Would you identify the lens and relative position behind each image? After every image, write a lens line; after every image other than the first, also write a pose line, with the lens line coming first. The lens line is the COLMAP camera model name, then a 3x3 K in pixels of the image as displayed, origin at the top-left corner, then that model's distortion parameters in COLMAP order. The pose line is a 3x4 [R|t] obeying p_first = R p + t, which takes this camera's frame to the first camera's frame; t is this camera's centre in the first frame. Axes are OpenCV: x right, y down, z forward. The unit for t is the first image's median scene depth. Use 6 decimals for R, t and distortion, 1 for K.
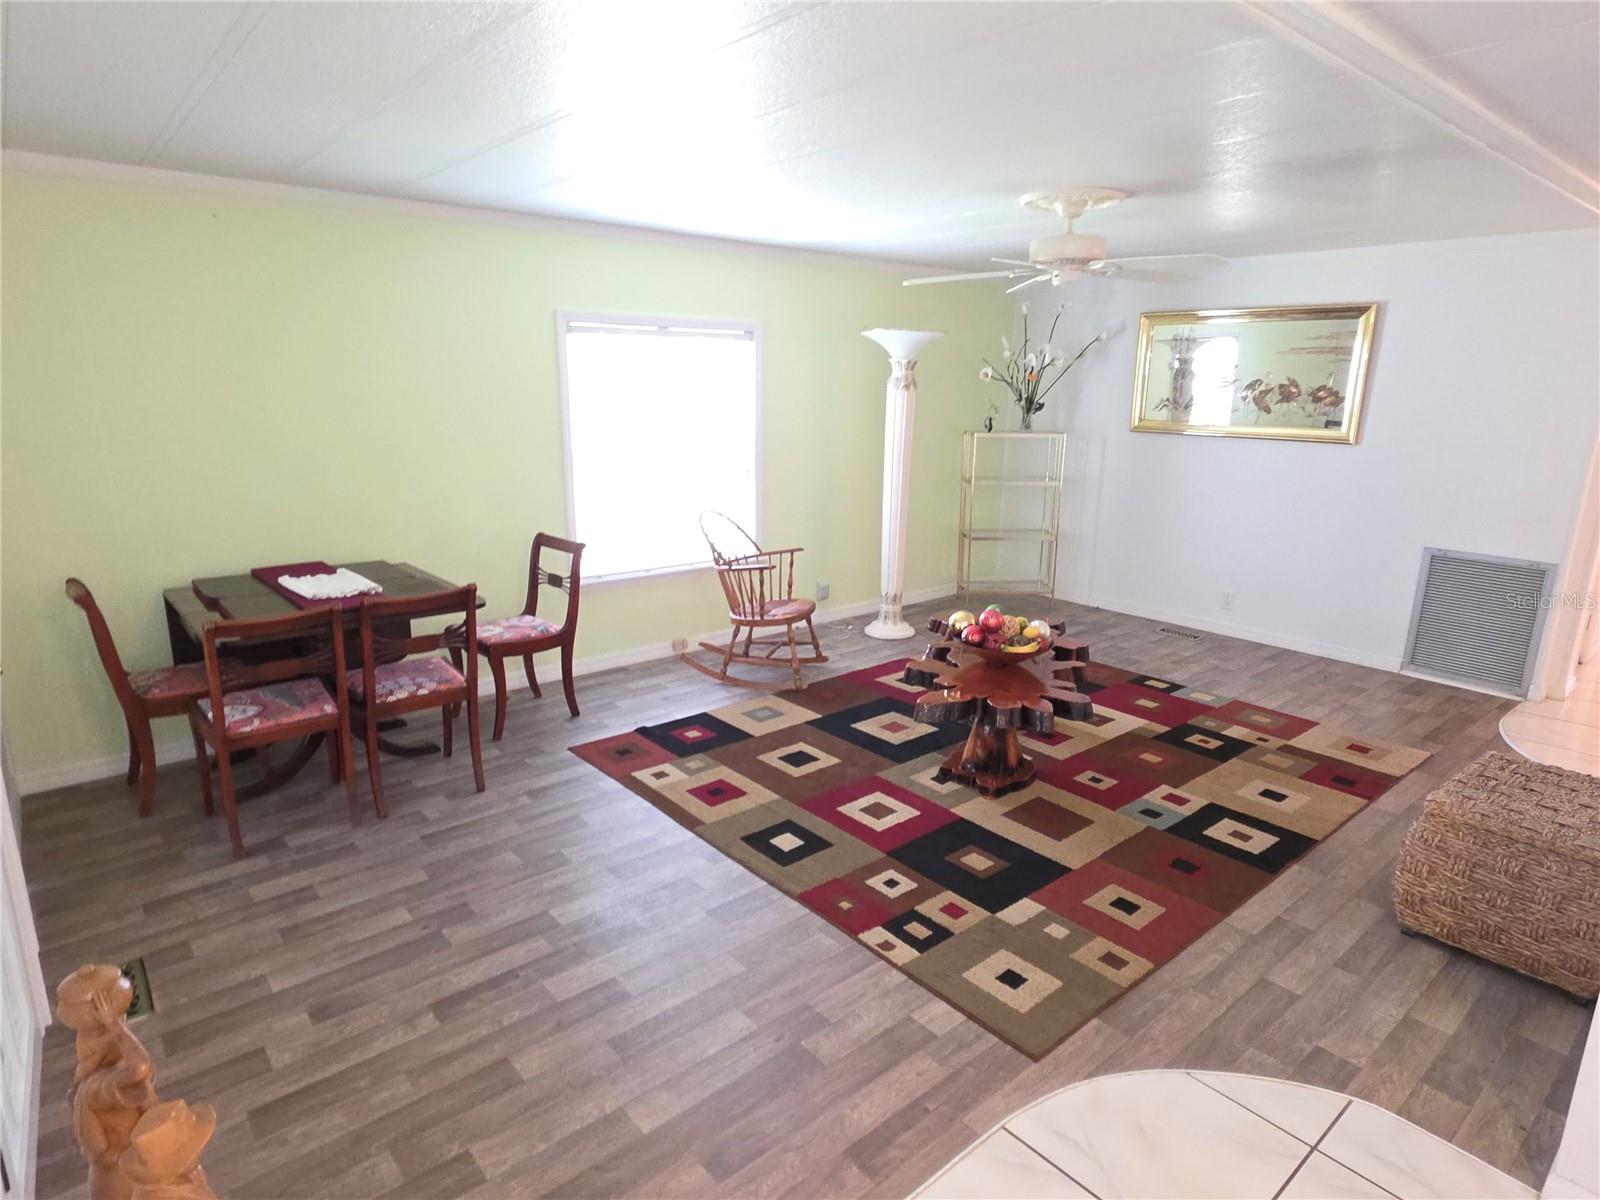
lens RADIAL K [[910.8, 0, 793.5], [0, 910.8, 600.5], [0, 0, 1]] dist [0.004962, 0.000463]
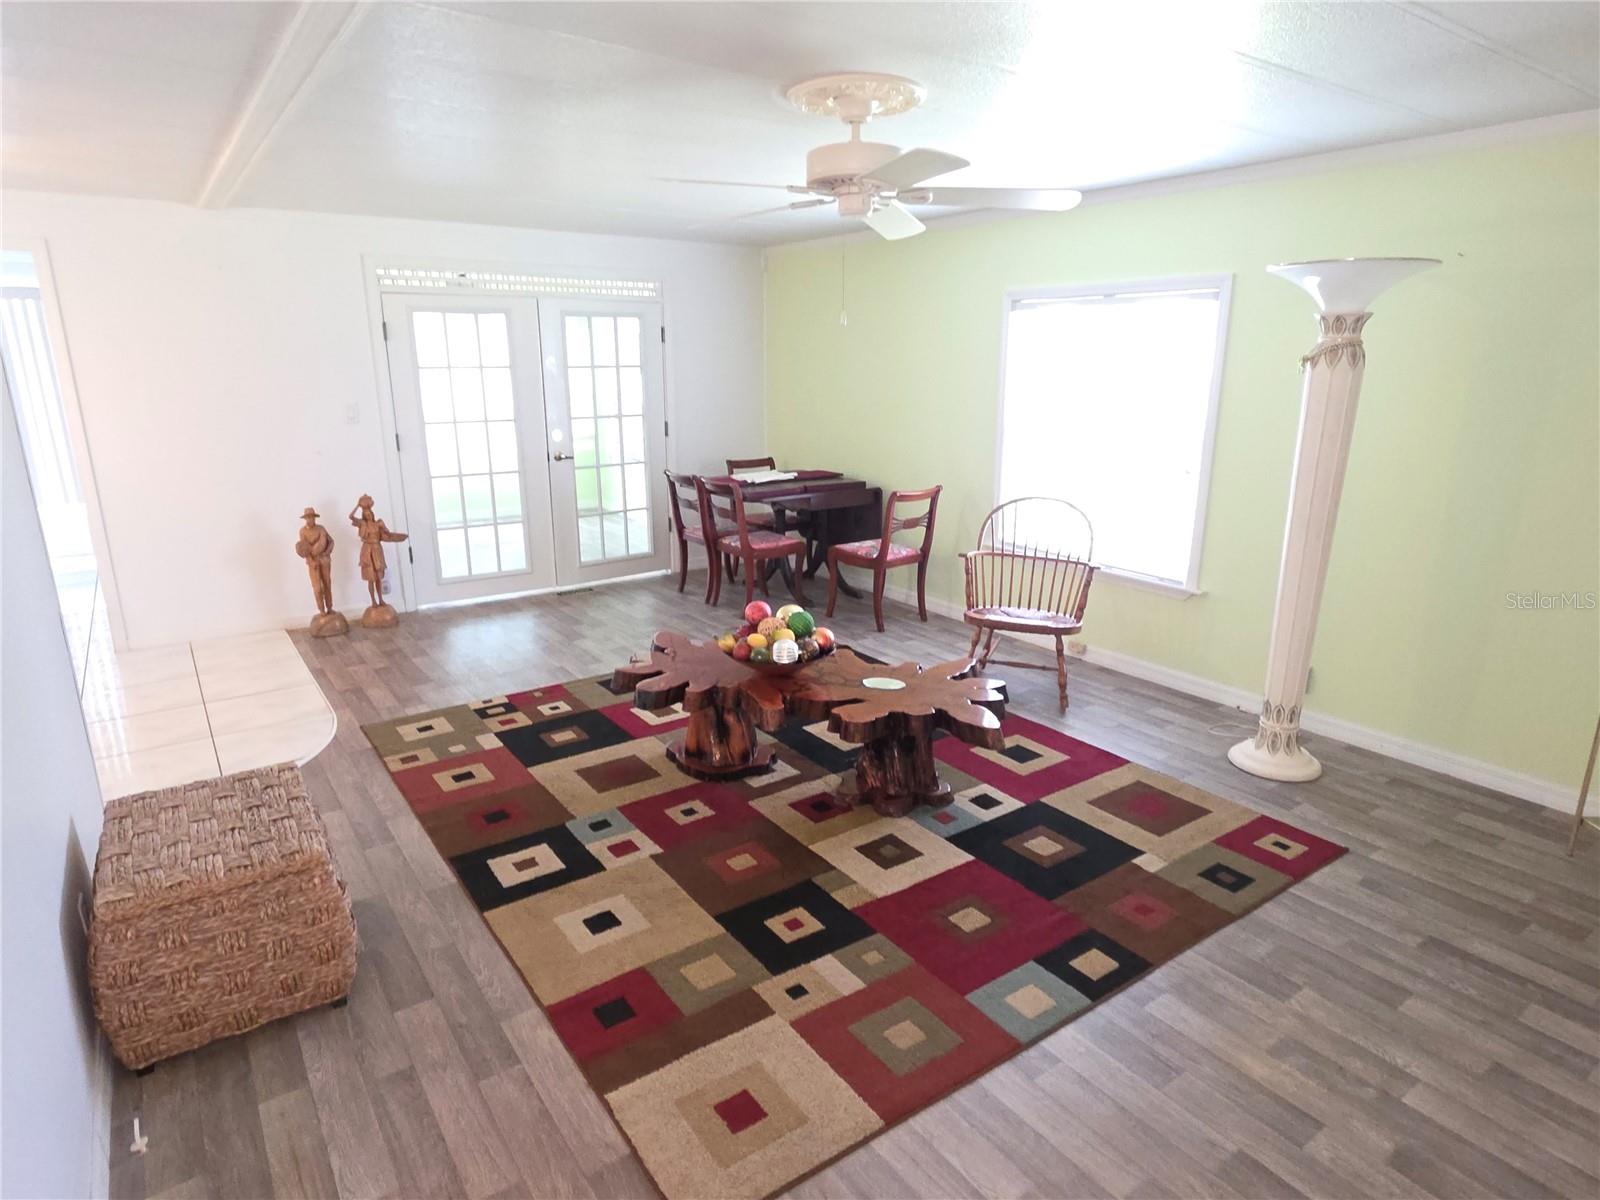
lens RADIAL K [[910.8, 0, 793.9], [0, 910.8, 604.2], [0, 0, 1]] dist [0.004962, 0.000463]
pose [[-0.083424, 0.250848, -0.964425, 1.145560], [-0.235889, 0.935322, 0.263683, -0.247494], [0.968192, 0.249495, -0.018856, 1.099057]]
